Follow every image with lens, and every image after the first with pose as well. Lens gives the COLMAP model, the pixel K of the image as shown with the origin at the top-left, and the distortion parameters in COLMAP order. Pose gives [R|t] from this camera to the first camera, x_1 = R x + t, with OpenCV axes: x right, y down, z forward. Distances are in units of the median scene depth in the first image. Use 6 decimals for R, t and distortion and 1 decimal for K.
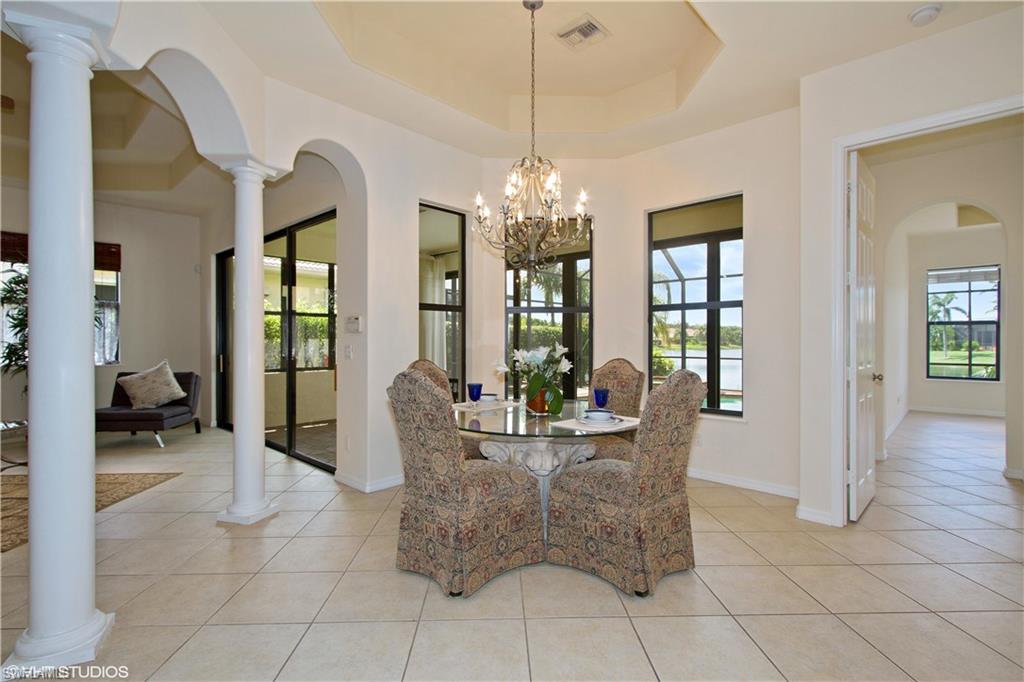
lens RADIAL K [[475.5, 0, 512.0], [0, 475.5, 341.0], [0, 0, 1]] dist [0.002748, 0.000030]
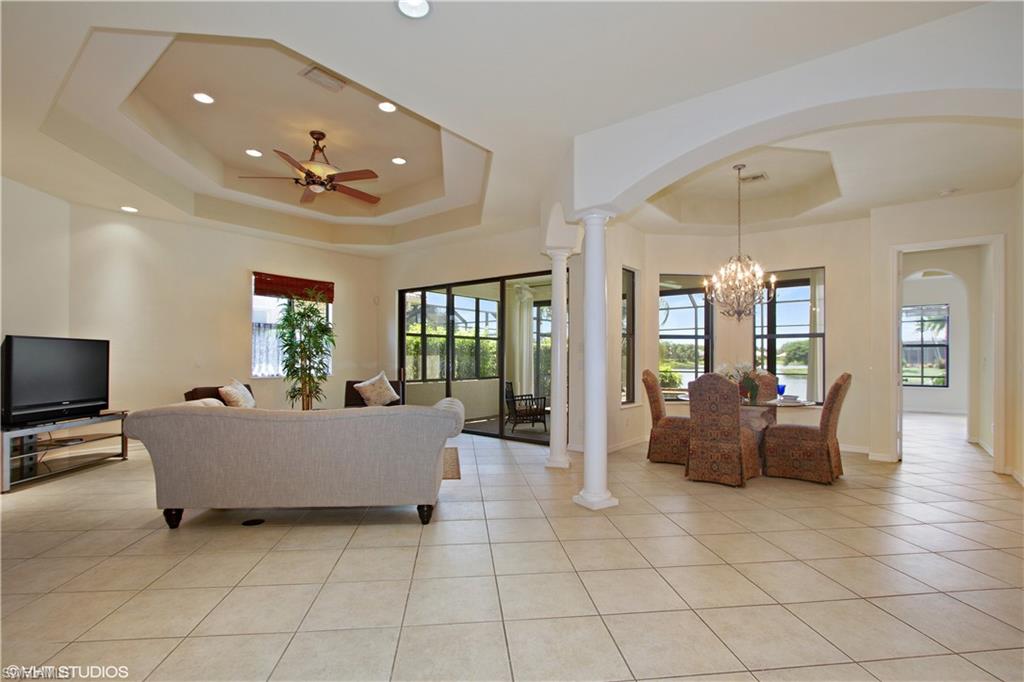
lens RADIAL K [[466.7, 0, 513.9], [0, 466.7, 361.9], [0, 0, 1]] dist [-0.016781, 0.000062]
pose [[0.996988, 0.001961, 0.077530, -0.363340], [-0.002686, 0.999954, 0.009249, 0.000186], [-0.077508, -0.009429, 0.996947, -0.255451]]
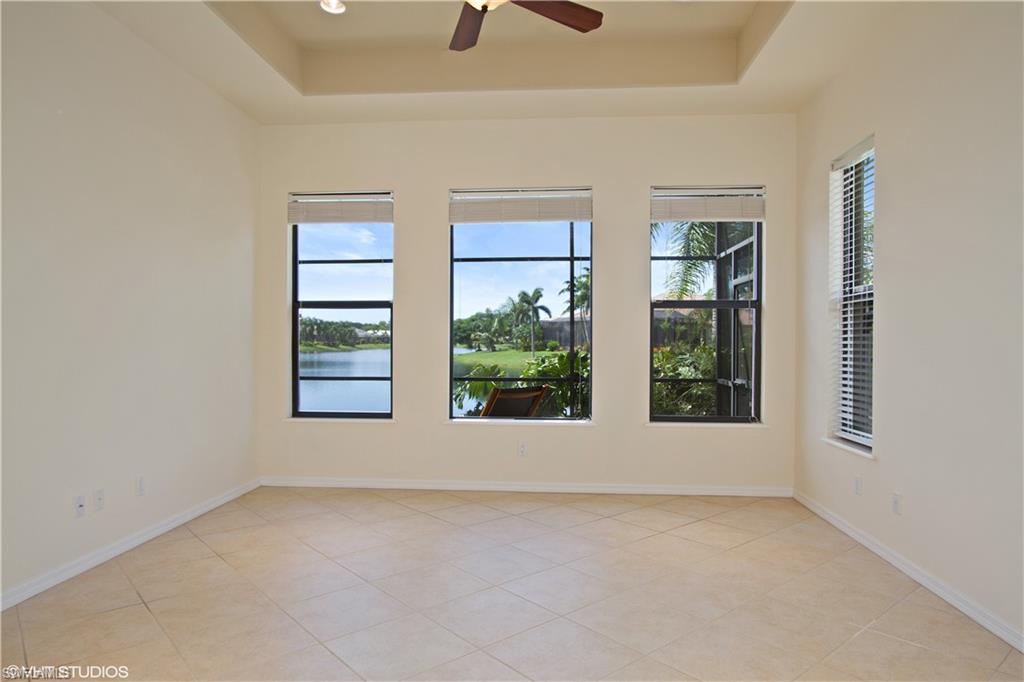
lens RADIAL K [[621.5, 0, 512.0], [0, 621.5, 341.0], [0, 0, 1]] dist [-0.001462, 0.000148]
pose [[0.778882, 0.001807, 0.627168, 0.694068], [-0.002031, 0.999998, -0.000359, 0.003251], [-0.627167, -0.000994, 0.778884, 0.412380]]
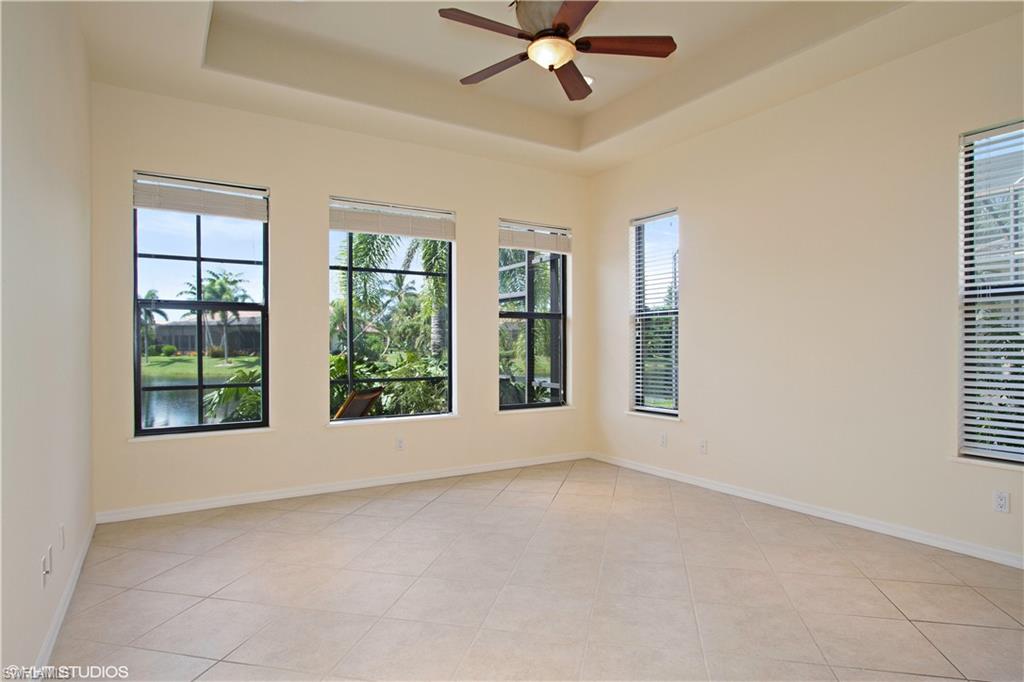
lens RADIAL K [[574.7, 0, 512.0], [0, 574.7, 341.0], [0, 0, 1]] dist [-0.011667, -0.001060]
pose [[0.257646, 0.005436, 0.966224, 0.522104], [0.003152, 0.999974, -0.006466, 0.003049], [-0.966234, 0.004712, 0.257623, 0.609232]]
